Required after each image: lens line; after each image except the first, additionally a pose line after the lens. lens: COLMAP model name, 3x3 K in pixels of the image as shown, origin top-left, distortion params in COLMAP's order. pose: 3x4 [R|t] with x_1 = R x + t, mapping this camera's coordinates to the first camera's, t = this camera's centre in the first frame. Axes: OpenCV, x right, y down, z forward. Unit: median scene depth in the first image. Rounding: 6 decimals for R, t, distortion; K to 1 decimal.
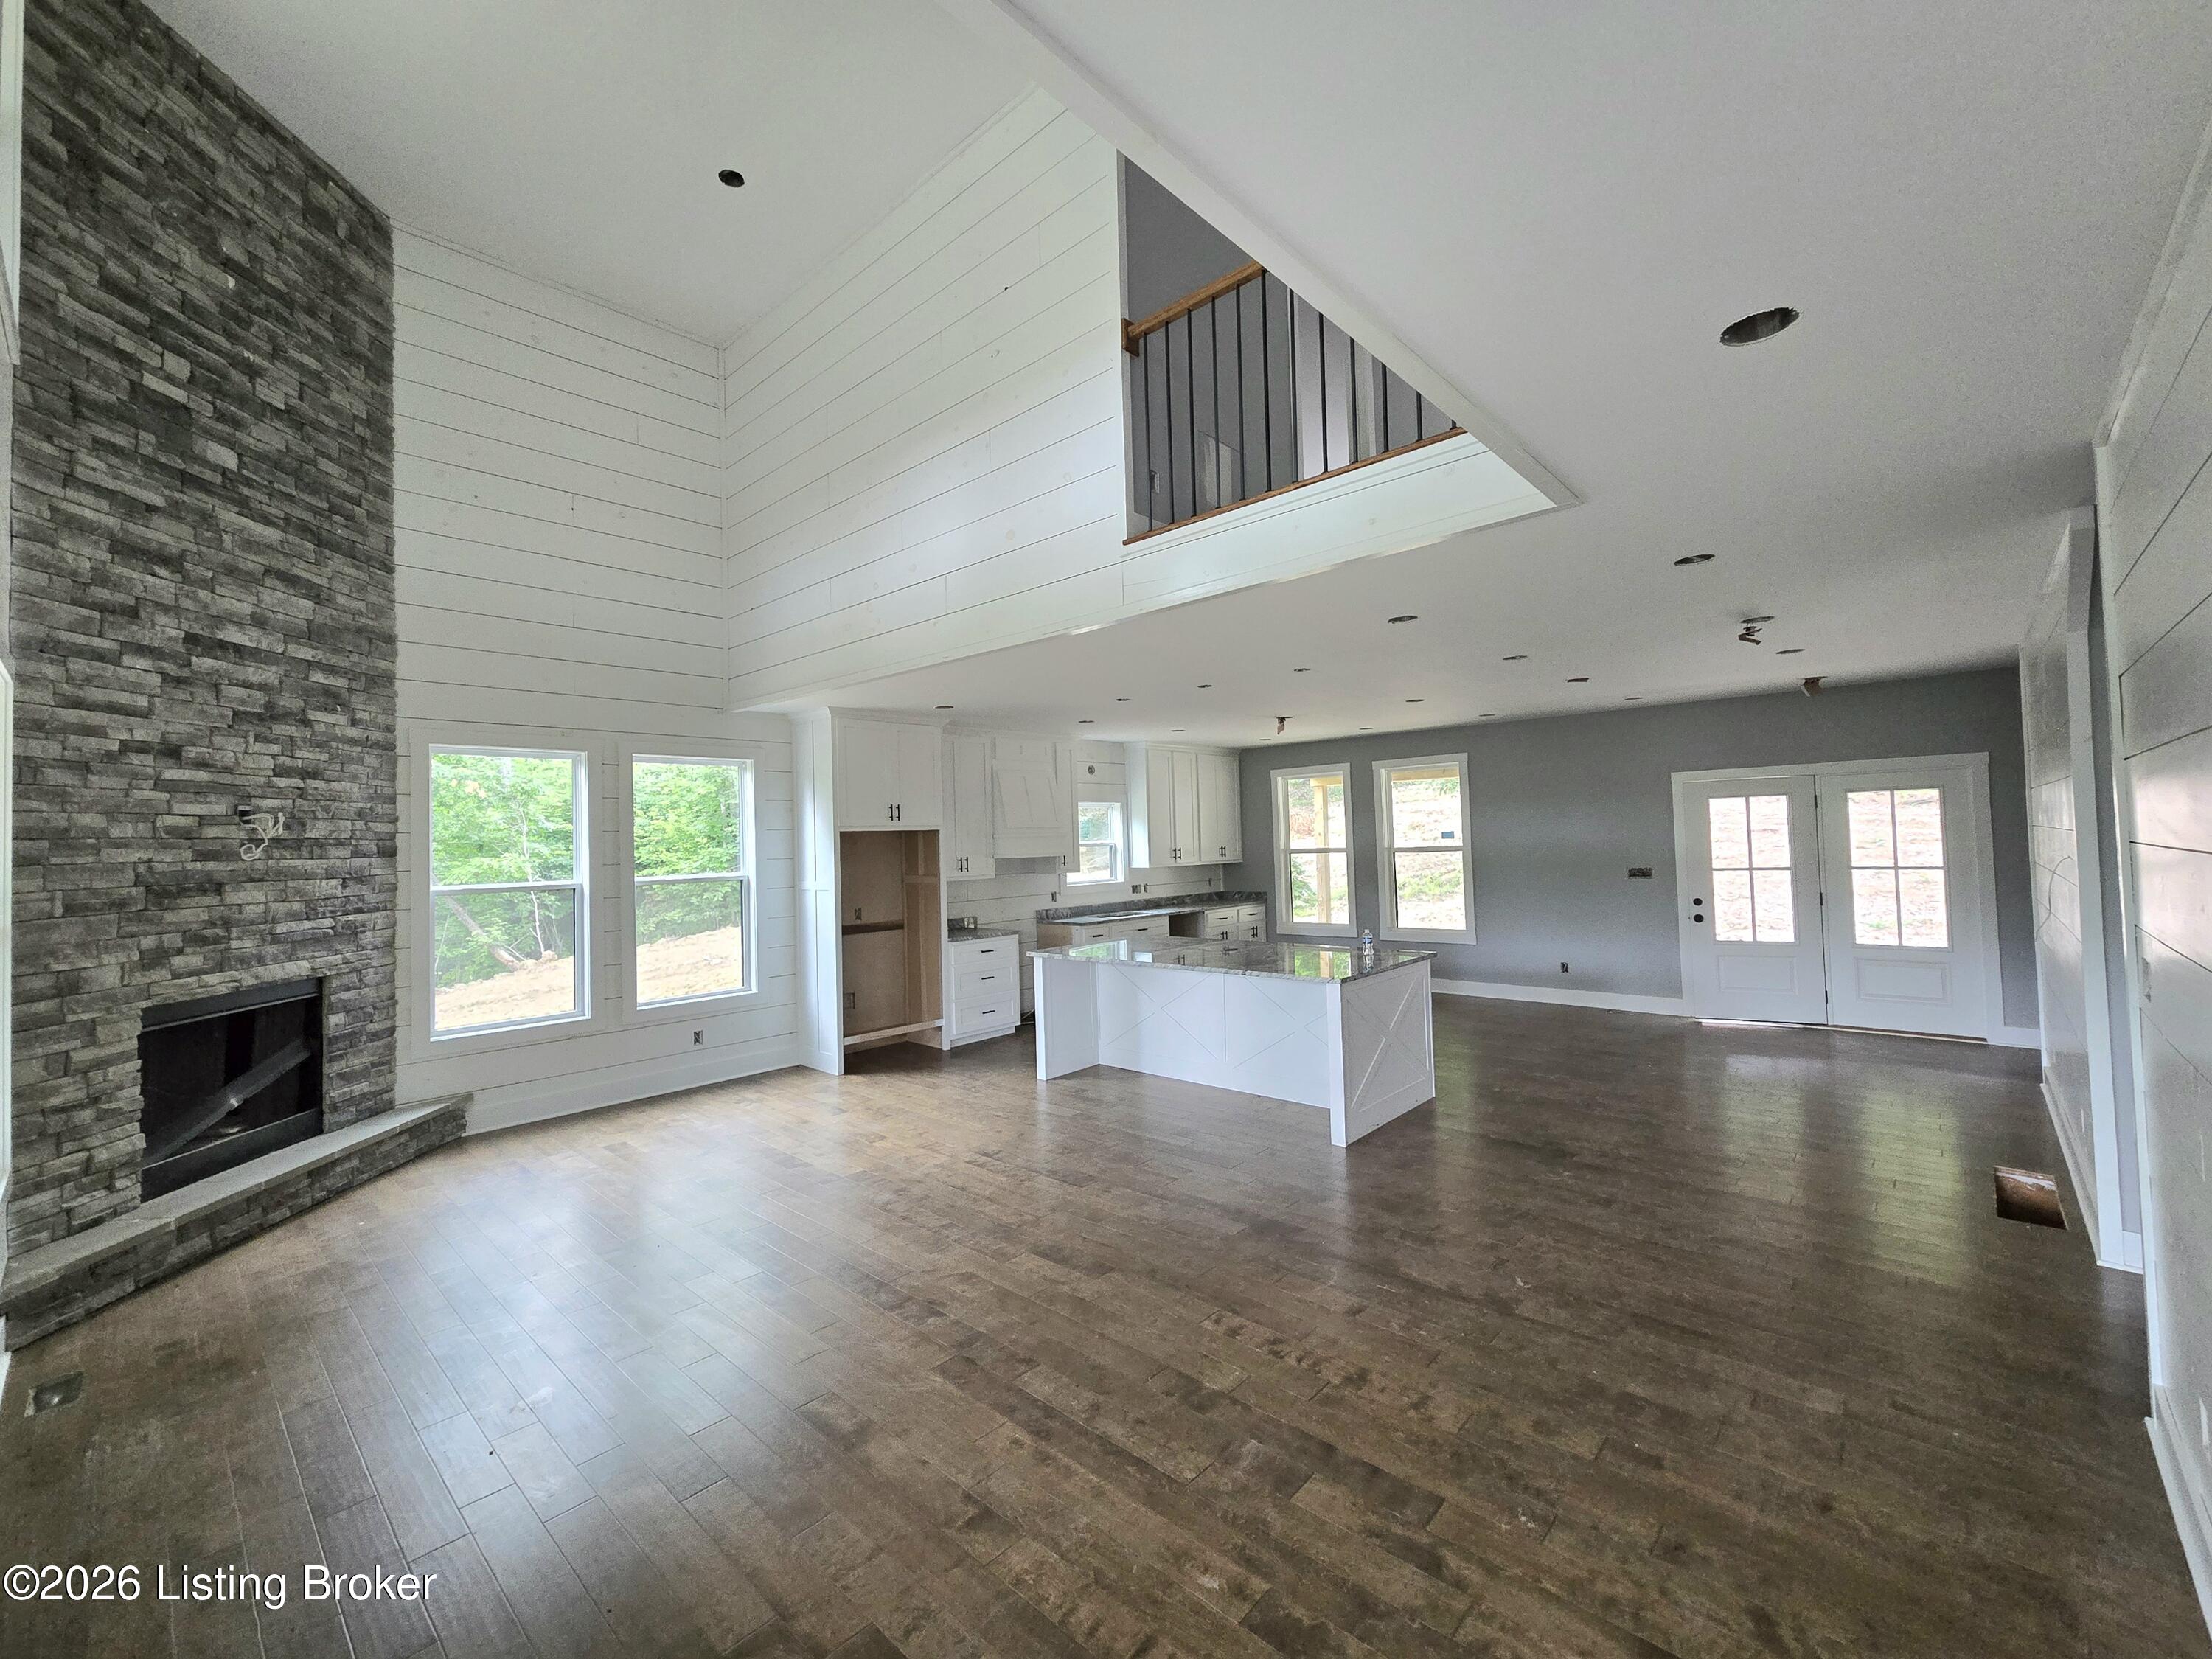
lens RADIAL K [[906.6, 0, 1106.1], [0, 906.6, 817.2], [0, 0, 1]] dist [0.000677, 0.000020]
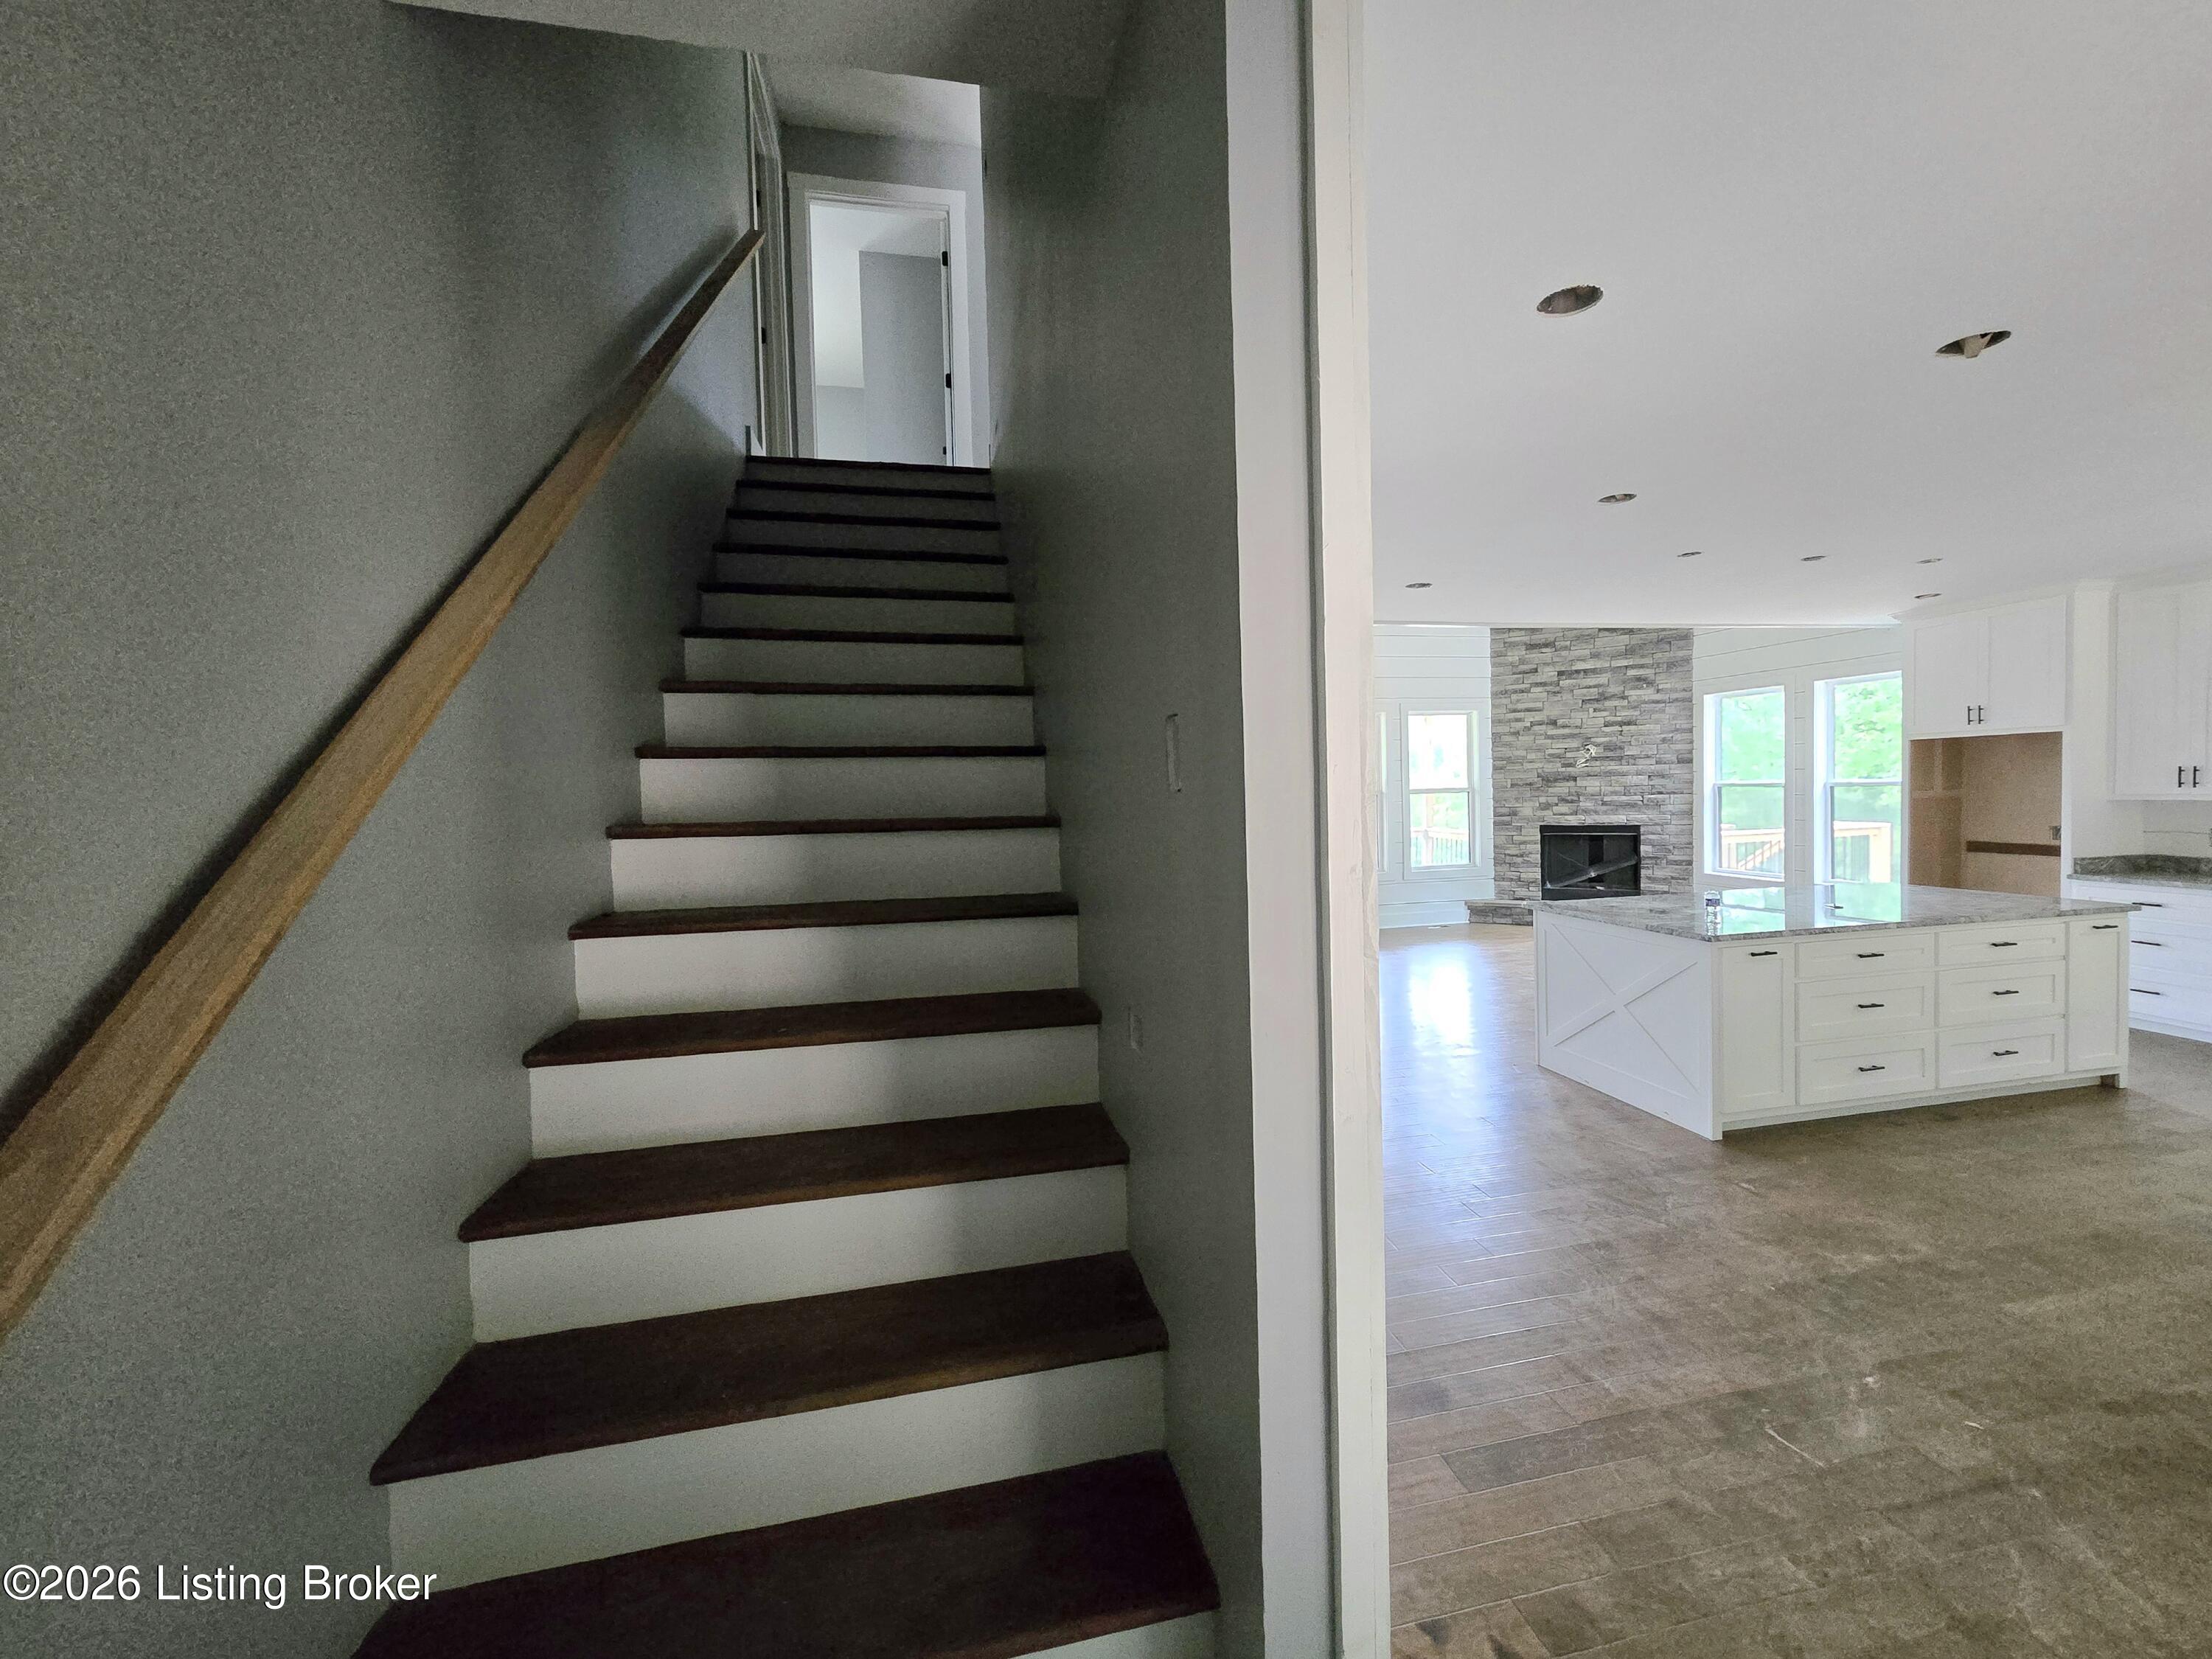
lens RADIAL K [[906.6, 0, 1108.8], [0, 906.6, 825.2], [0, 0, 1]] dist [0.000677, 0.000020]
pose [[-0.564576, 0.076696, -0.821810, 1.595165], [0.065202, 0.996706, 0.048225, 0.006830], [0.822802, -0.026357, -0.567717, 1.330576]]
